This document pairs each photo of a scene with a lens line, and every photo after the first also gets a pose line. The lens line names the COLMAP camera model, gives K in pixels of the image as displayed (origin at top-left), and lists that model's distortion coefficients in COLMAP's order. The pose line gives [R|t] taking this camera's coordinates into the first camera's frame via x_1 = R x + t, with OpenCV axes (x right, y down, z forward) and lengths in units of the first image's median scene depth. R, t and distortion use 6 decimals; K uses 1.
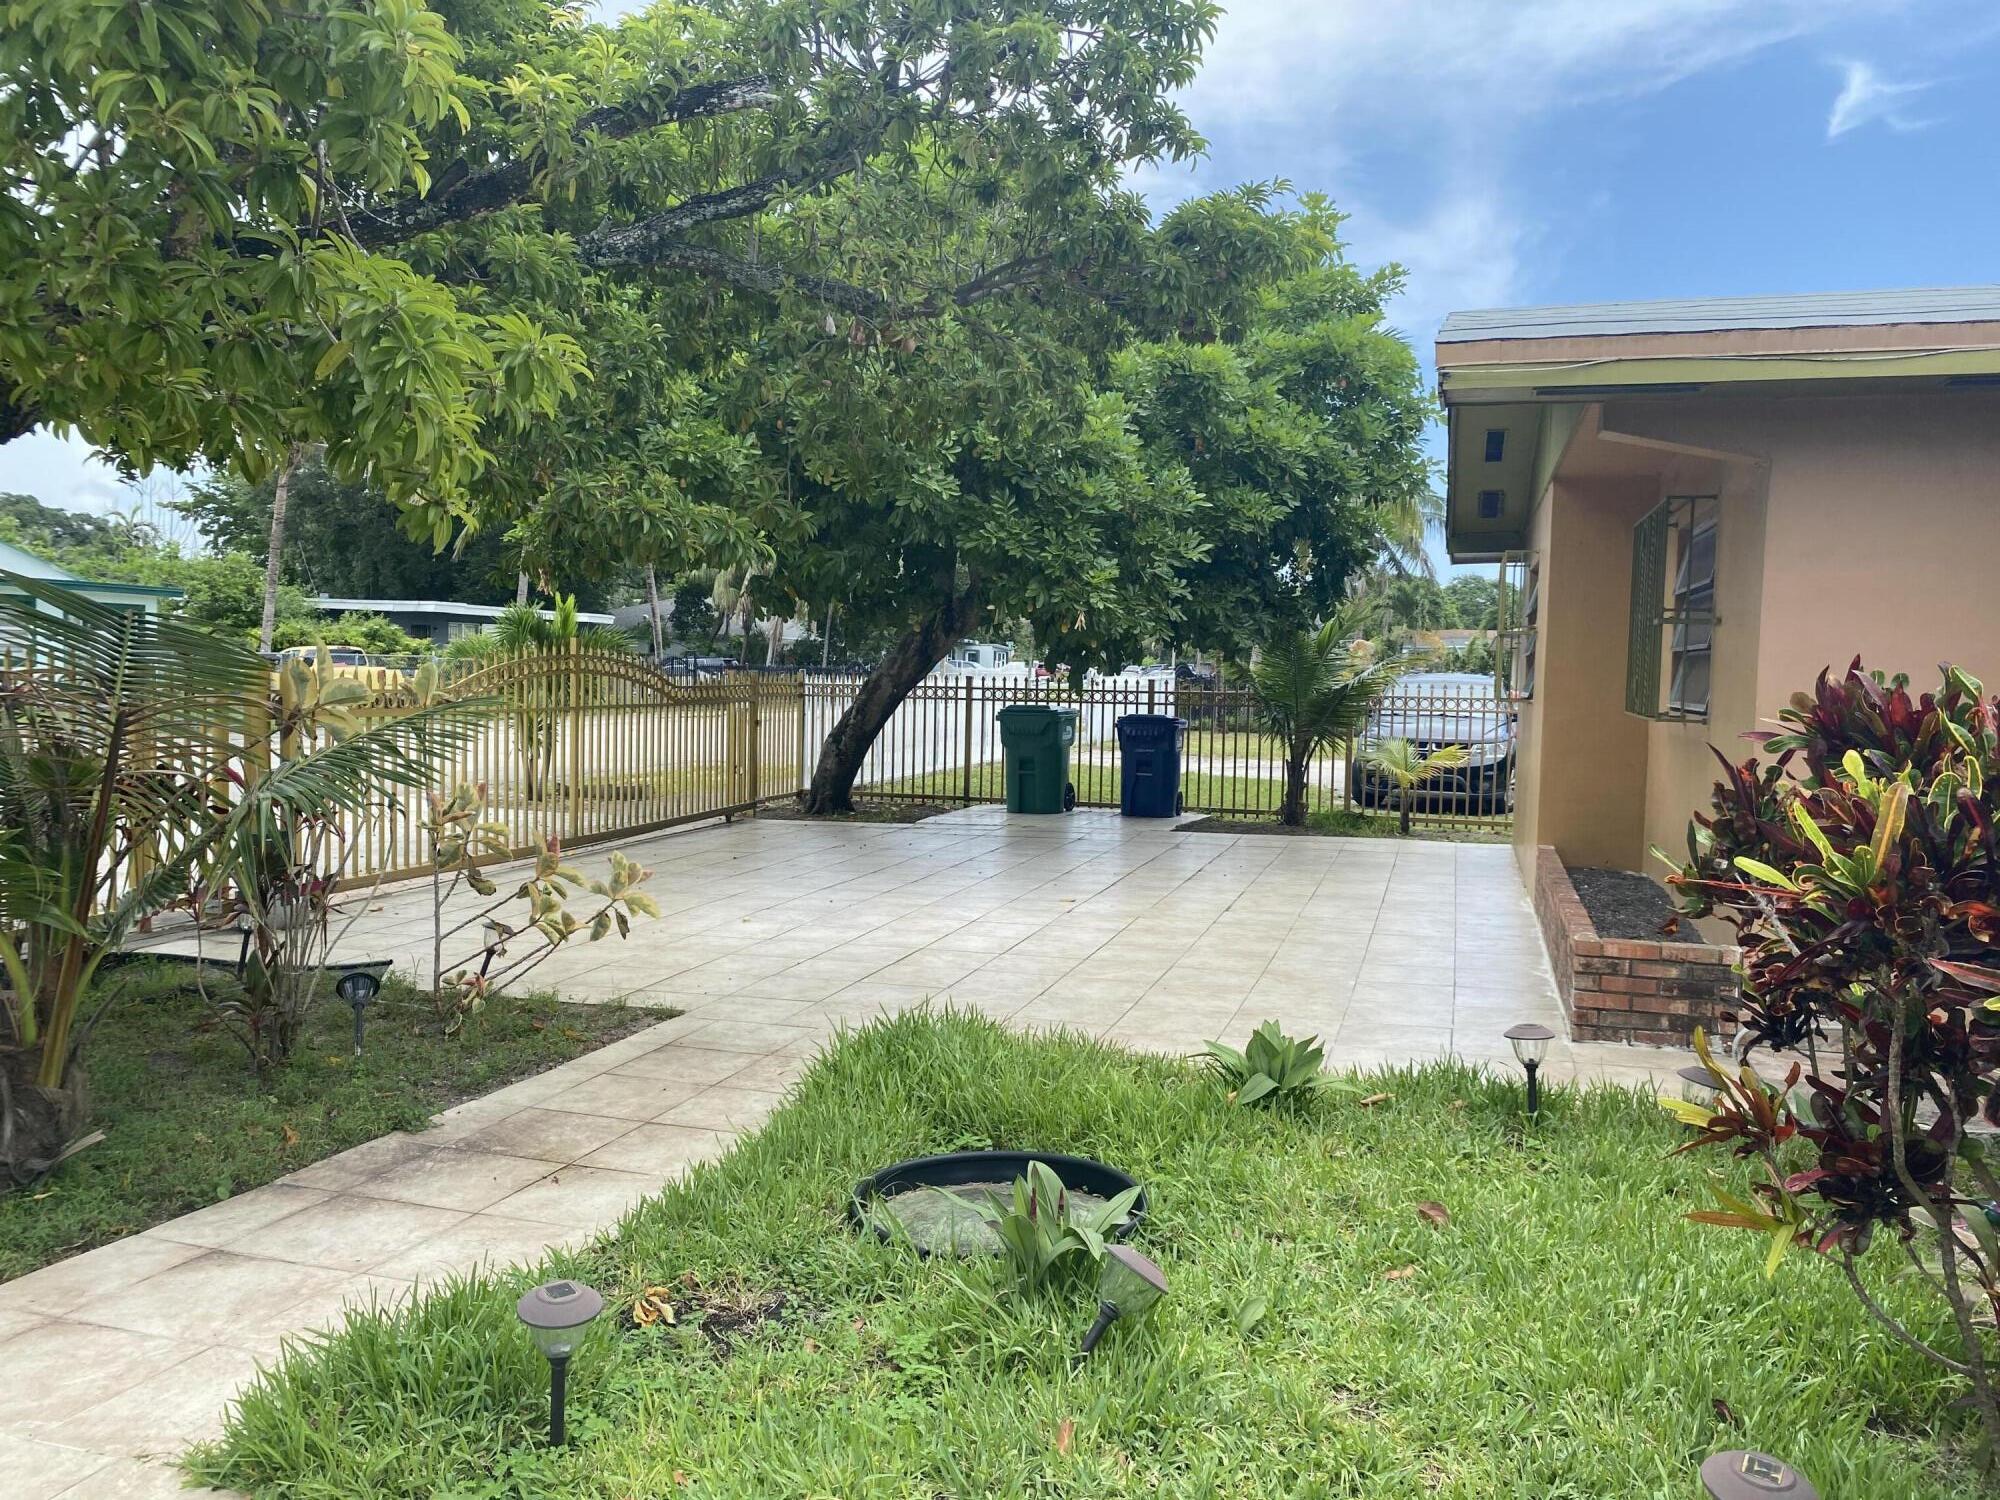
lens RADIAL K [[1546.6, 0, 986.7], [0, 1546.6, 751.8], [0, 0, 1]] dist [0.033866, -0.040820]
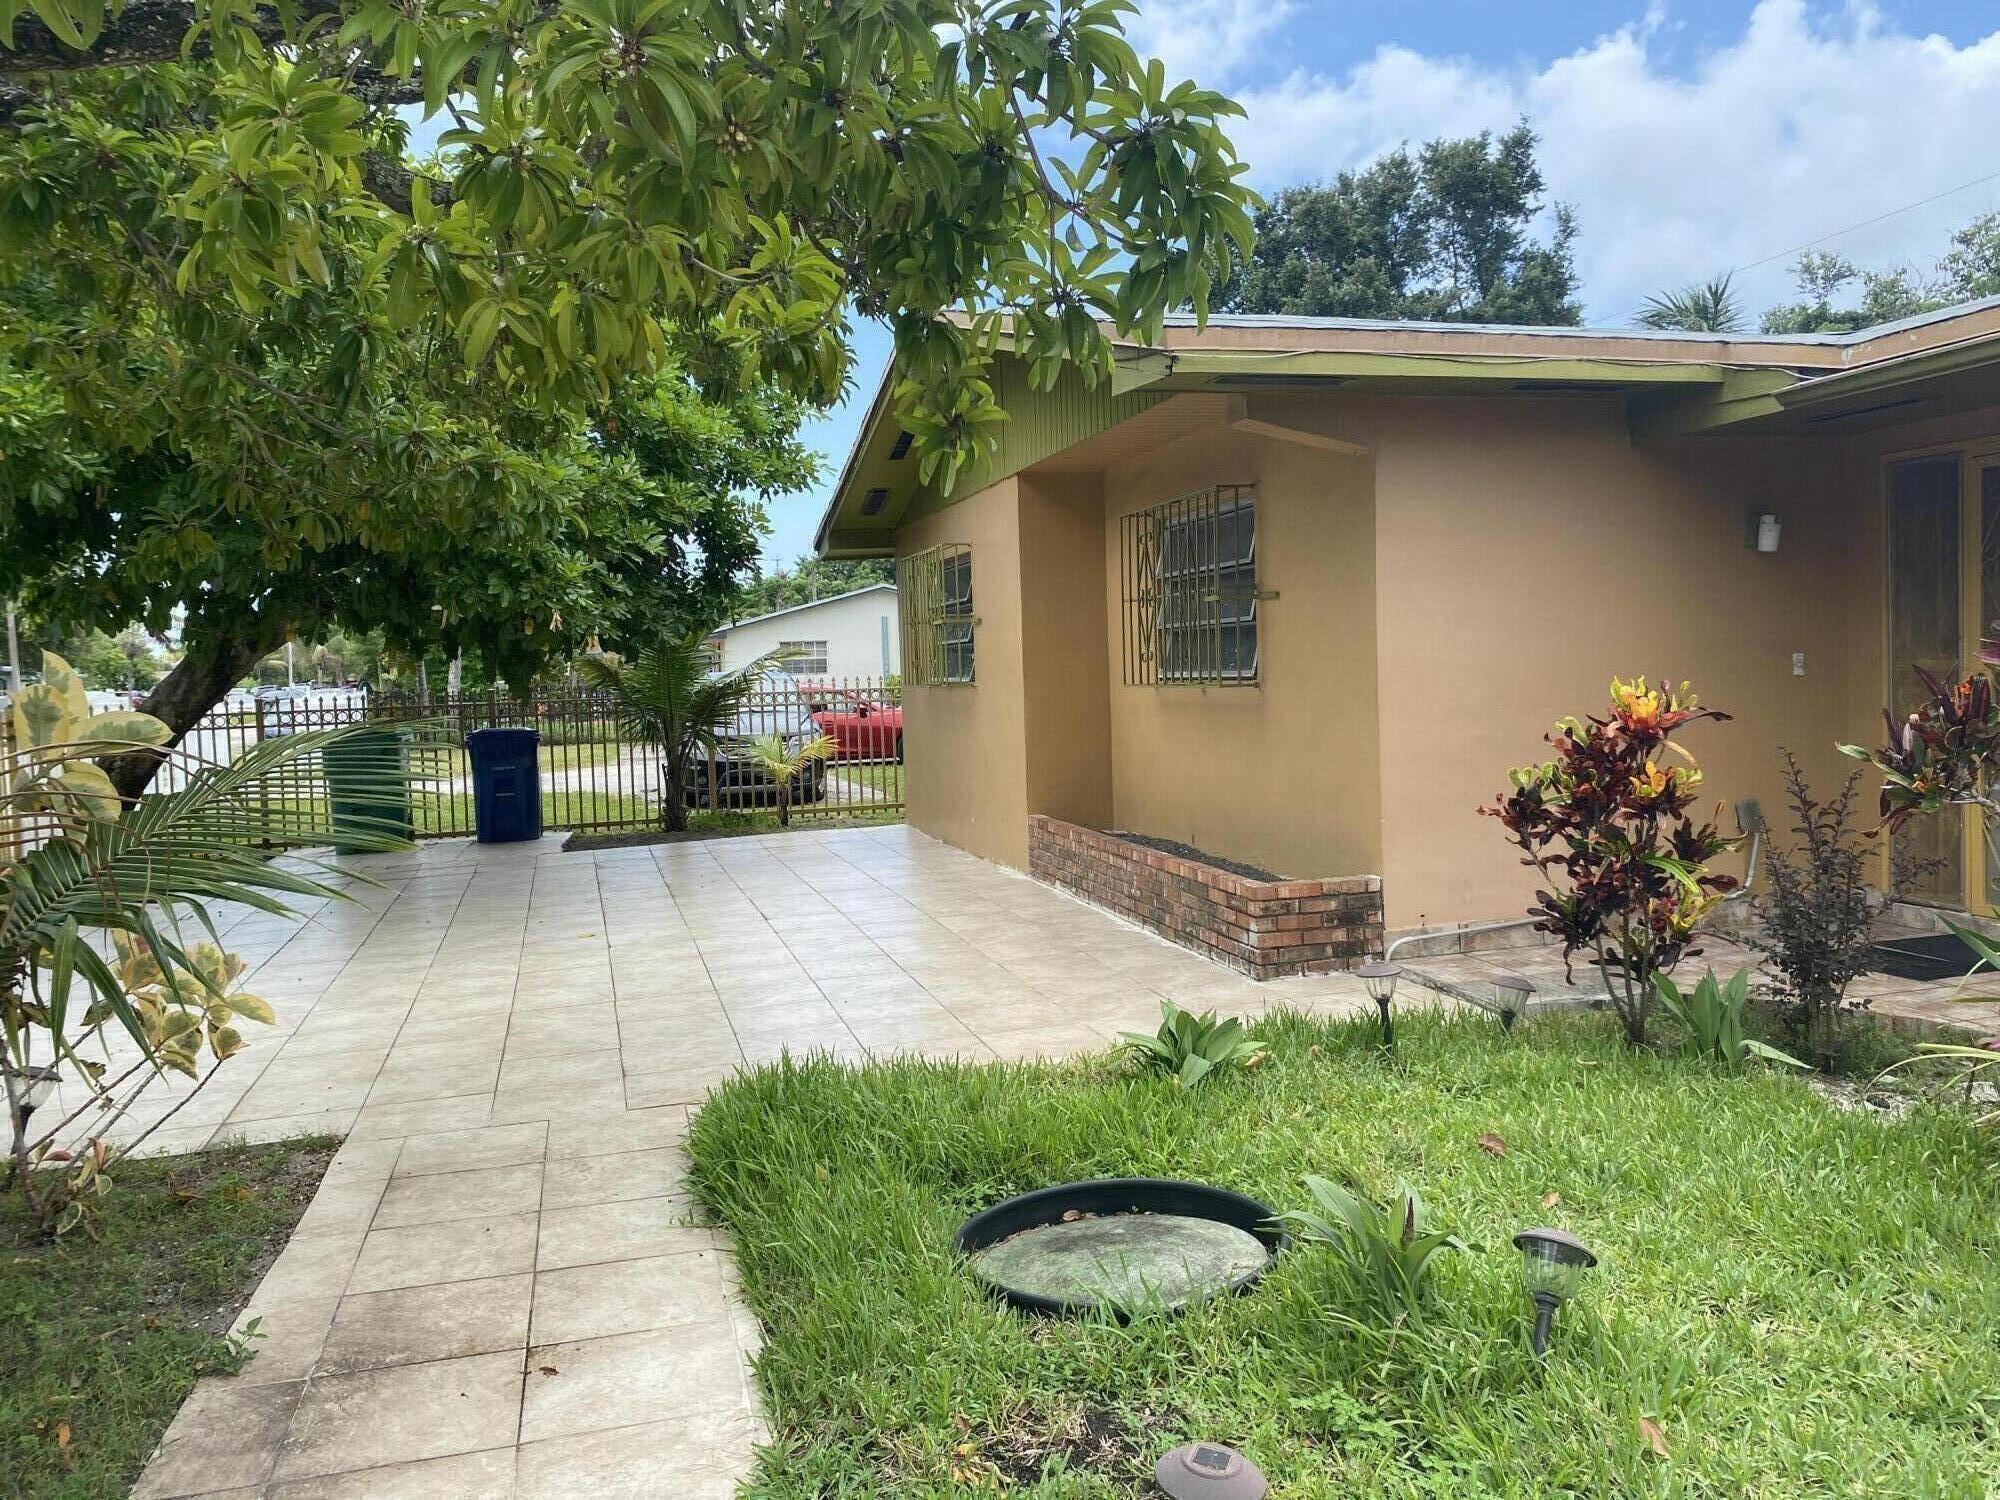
lens RADIAL K [[1546.6, 0, 1004.3], [0, 1546.6, 742.0], [0, 0, 1]] dist [0.033866, -0.040820]
pose [[0.834855, -0.077232, 0.545025, -0.348298], [0.083114, 0.996443, 0.013887, -0.009876], [-0.544159, 0.033706, 0.838305, 0.186733]]
